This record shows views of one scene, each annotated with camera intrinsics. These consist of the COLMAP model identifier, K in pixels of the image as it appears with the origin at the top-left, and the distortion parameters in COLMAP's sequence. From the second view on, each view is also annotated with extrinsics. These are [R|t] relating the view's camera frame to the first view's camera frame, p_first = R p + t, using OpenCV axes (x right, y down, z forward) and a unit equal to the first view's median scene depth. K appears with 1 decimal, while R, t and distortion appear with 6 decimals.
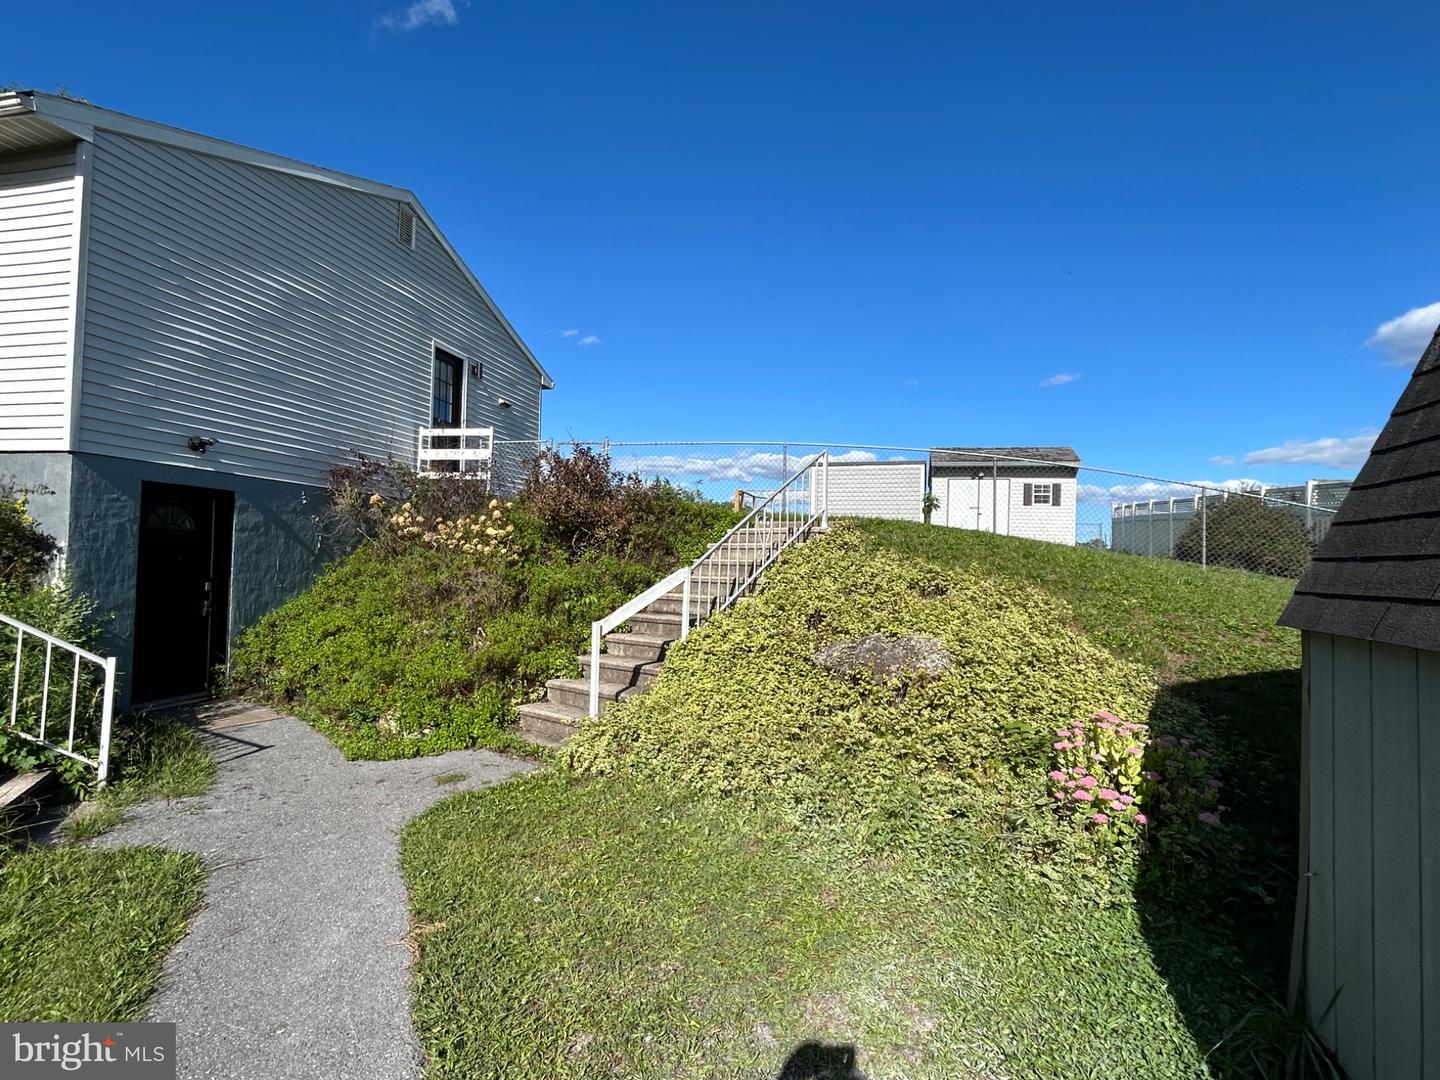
lens RADIAL K [[714.2, 0, 720.0], [0, 714.2, 540.0], [0, 0, 1]] dist [0.000242, 0.000084]
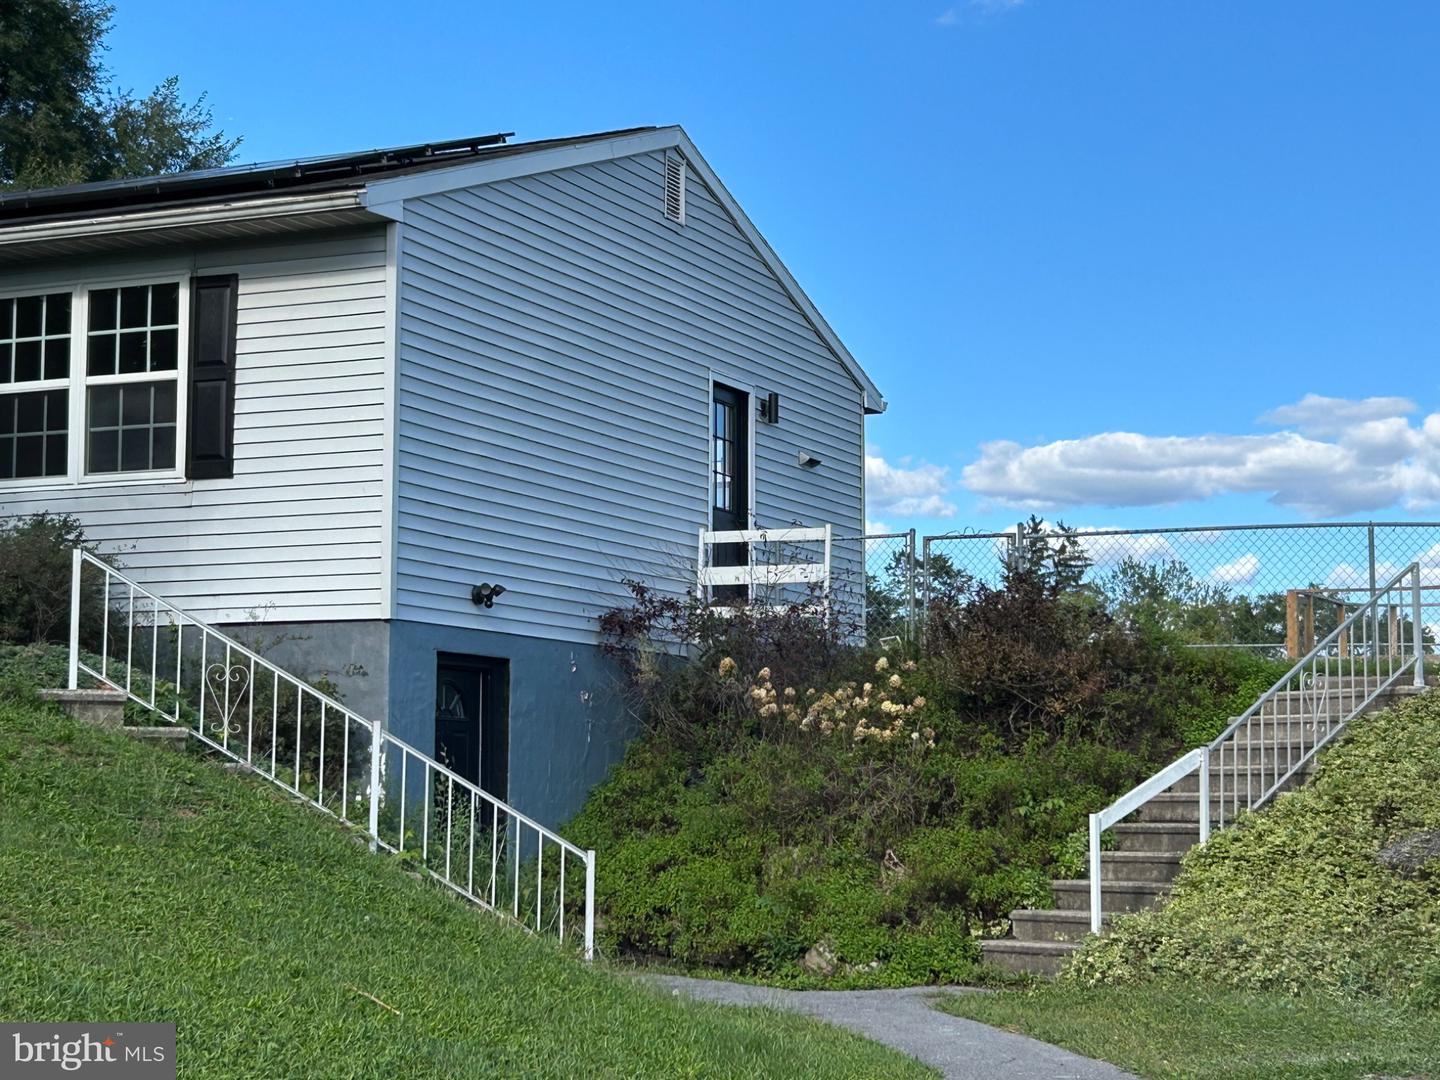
lens RADIAL K [[2573.3, 0, 720.0], [0, 2573.3, 540.0], [0, 0, 1]] dist [0.133354, -0.107639]
pose [[0.978824, -0.042371, -0.200272, 0.008503], [0.027316, 0.996630, -0.077346, 0.015545], [0.202875, 0.070237, 0.976682, -1.510470]]
